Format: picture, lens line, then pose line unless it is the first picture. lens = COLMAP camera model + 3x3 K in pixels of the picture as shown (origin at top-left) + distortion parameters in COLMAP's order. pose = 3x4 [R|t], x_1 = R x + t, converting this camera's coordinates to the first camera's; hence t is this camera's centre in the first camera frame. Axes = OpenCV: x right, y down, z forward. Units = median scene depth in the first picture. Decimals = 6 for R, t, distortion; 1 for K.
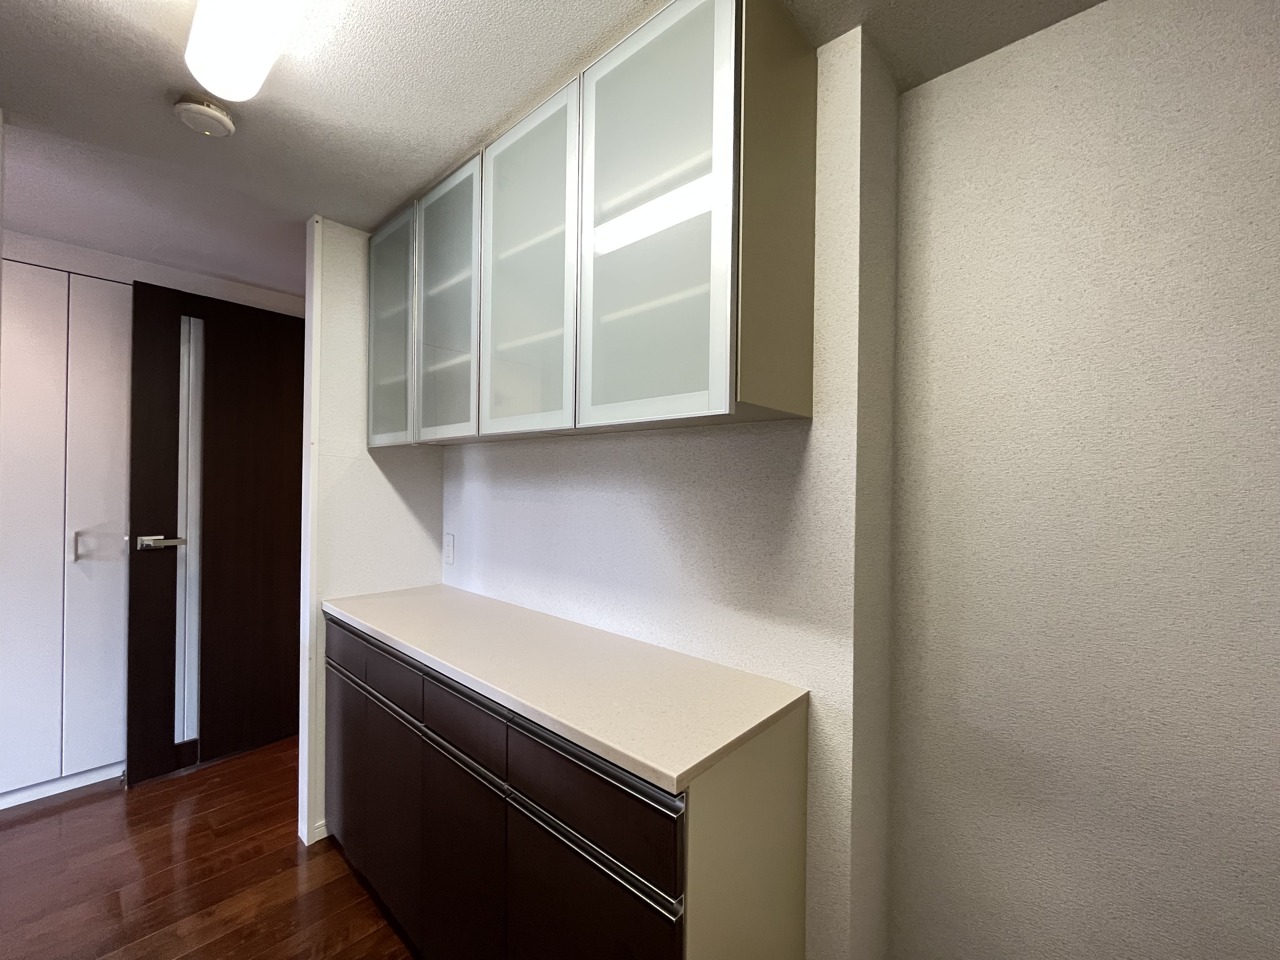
lens RADIAL K [[522.1, 0, 640.0], [0, 522.1, 480.0], [0, 0, 1]] dist [0.001620, -0.000026]
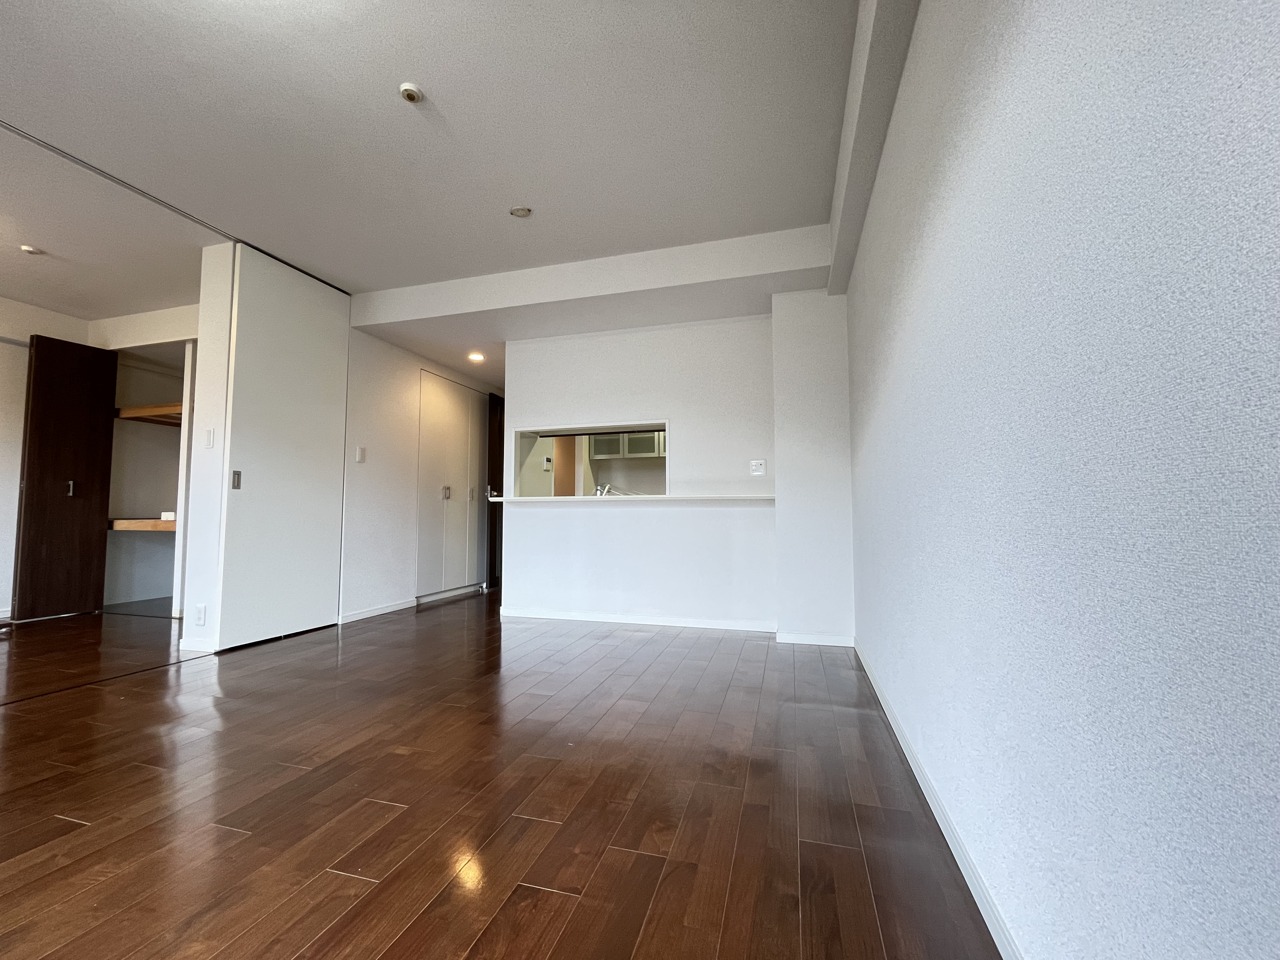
lens RADIAL K [[522.1, 0, 640.0], [0, 522.1, 480.0], [0, 0, 1]] dist [0.001620, -0.000026]
pose [[0.900477, 0.013487, 0.434695, -1.504152], [0.012673, 0.998281, -0.057227, 0.223004], [-0.434720, 0.057040, 0.898758, -1.745446]]
